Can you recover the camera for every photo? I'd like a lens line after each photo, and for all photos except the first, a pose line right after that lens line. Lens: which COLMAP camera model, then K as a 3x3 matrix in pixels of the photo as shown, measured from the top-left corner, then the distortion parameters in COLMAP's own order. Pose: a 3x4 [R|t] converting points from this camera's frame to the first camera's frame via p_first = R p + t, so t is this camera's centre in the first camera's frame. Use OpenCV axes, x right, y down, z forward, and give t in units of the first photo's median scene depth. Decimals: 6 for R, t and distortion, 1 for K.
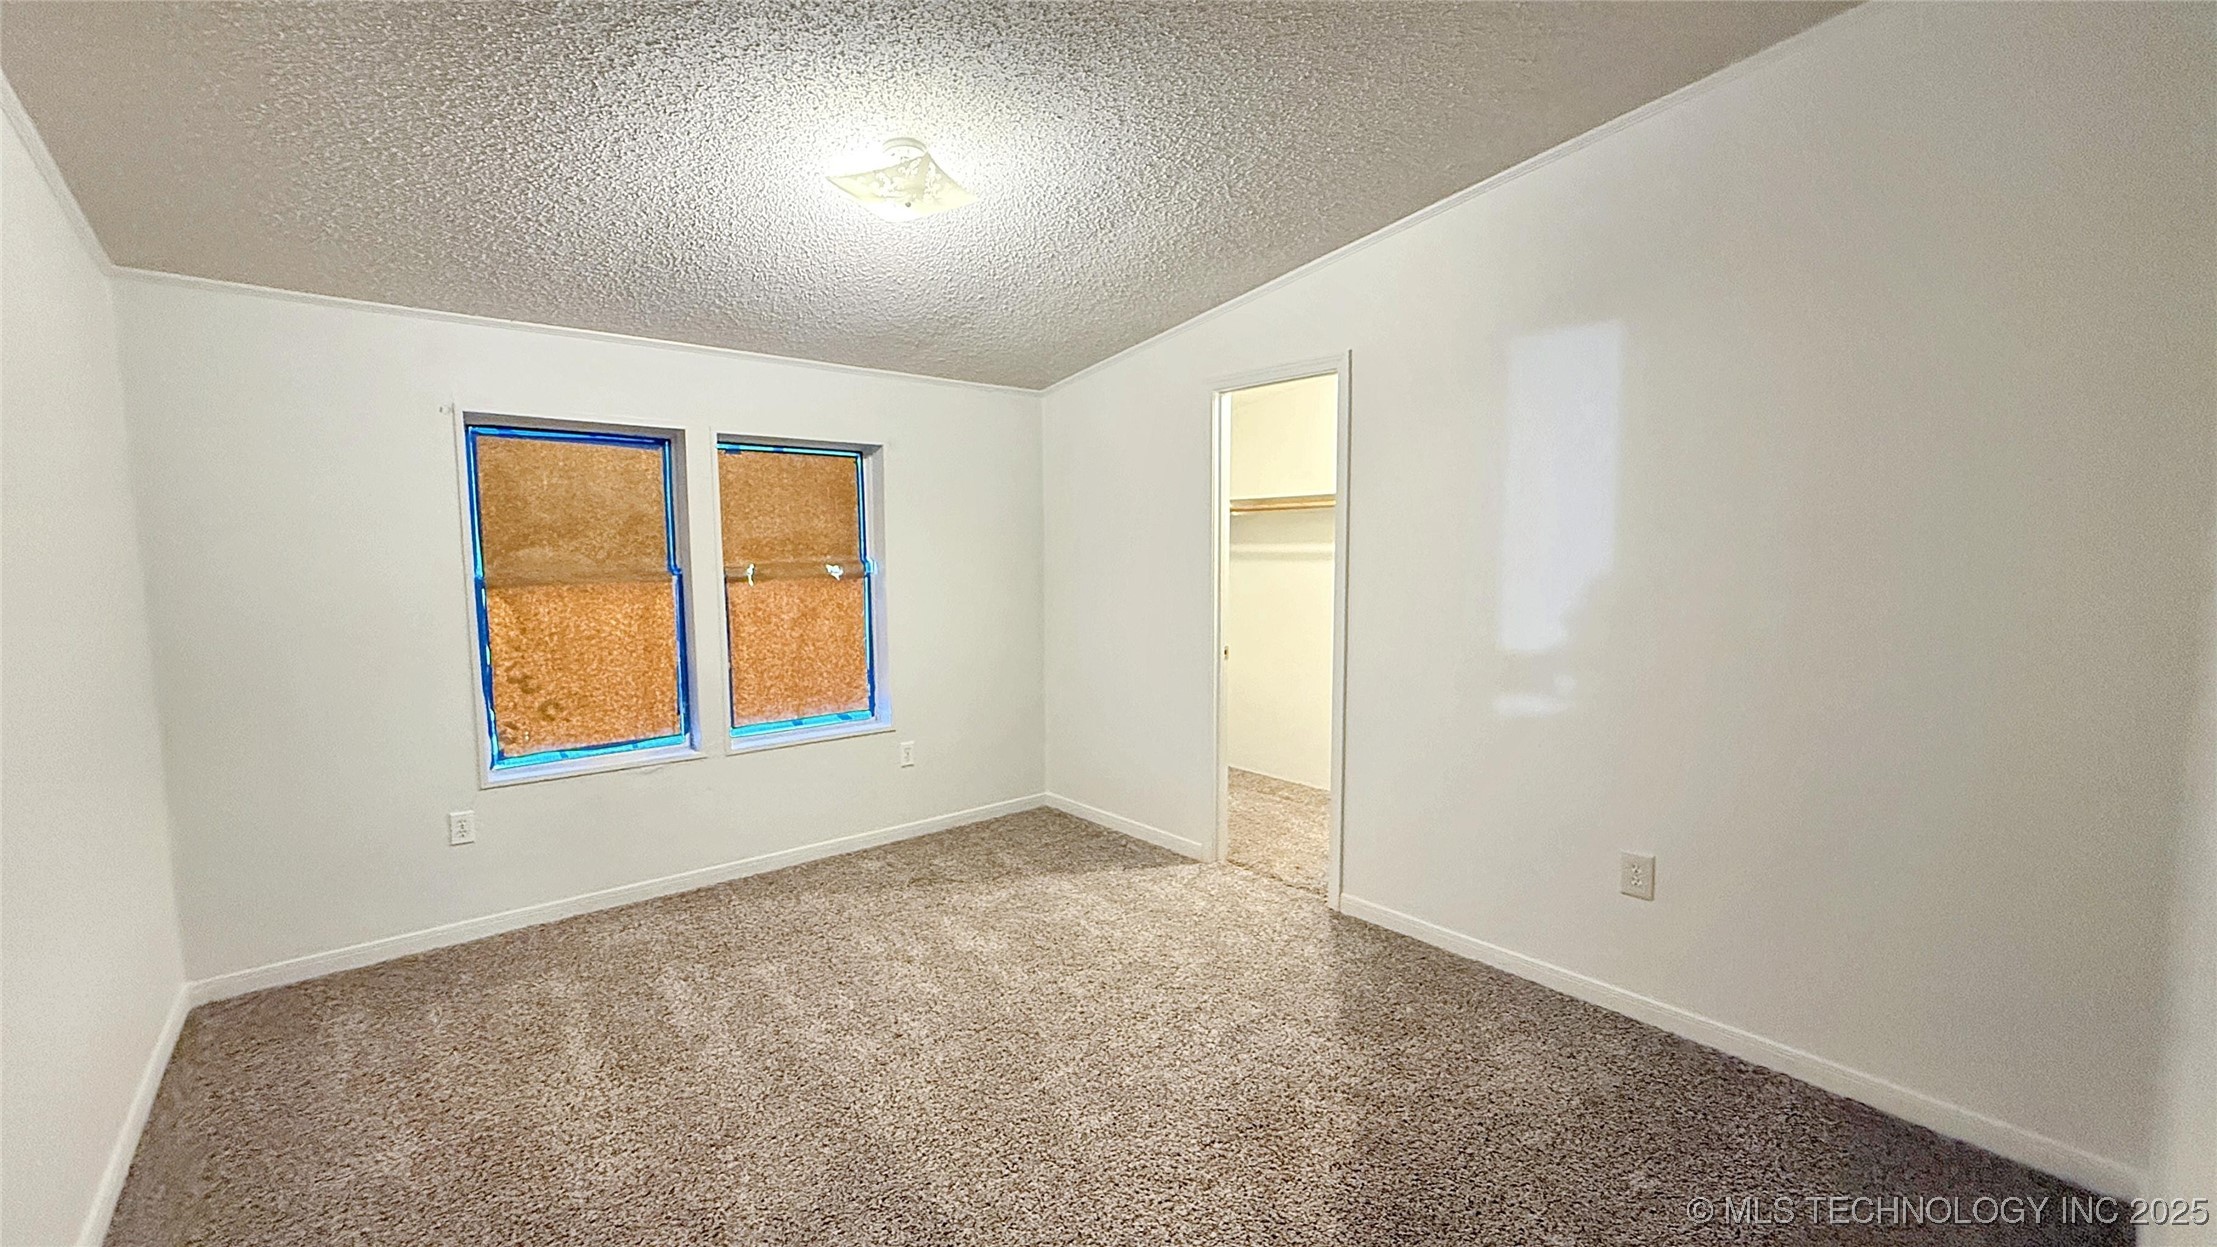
lens RADIAL K [[888.3, 0, 1106.3], [0, 888.3, 622.1], [0, 0, 1]] dist [0.001024, 0.000141]
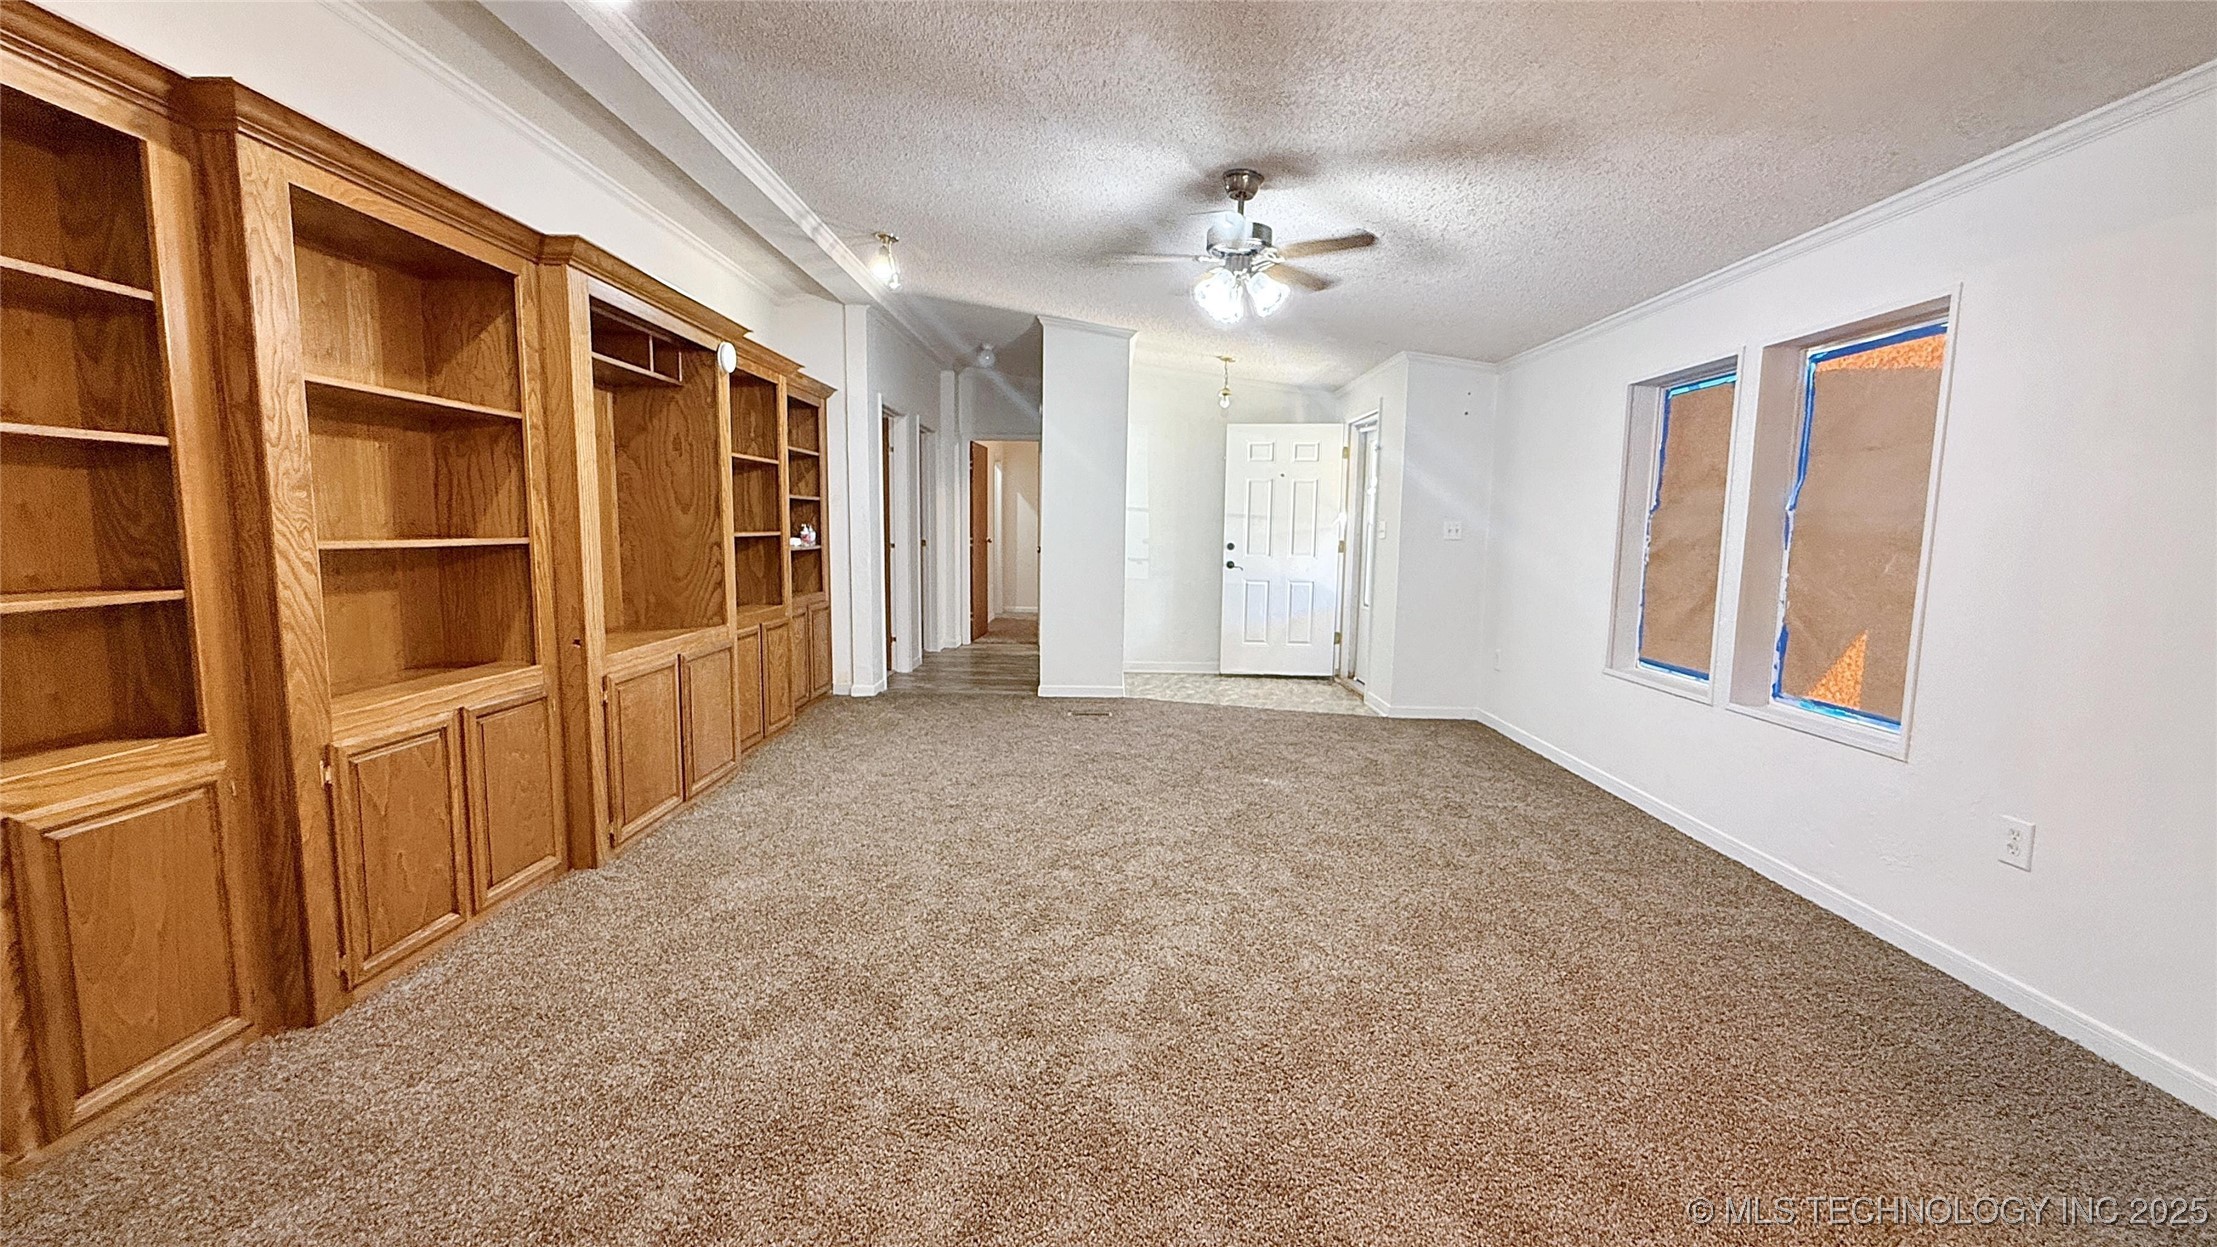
lens RADIAL K [[888.3, 0, 1106.3], [0, 888.3, 622.1], [0, 0, 1]] dist [0.001024, 0.000141]
pose [[-0.652393, 0.067246, -0.754892, 0.676710], [-0.085078, 0.983262, 0.161115, -0.029655], [0.753091, 0.169335, -0.635752, 1.106432]]
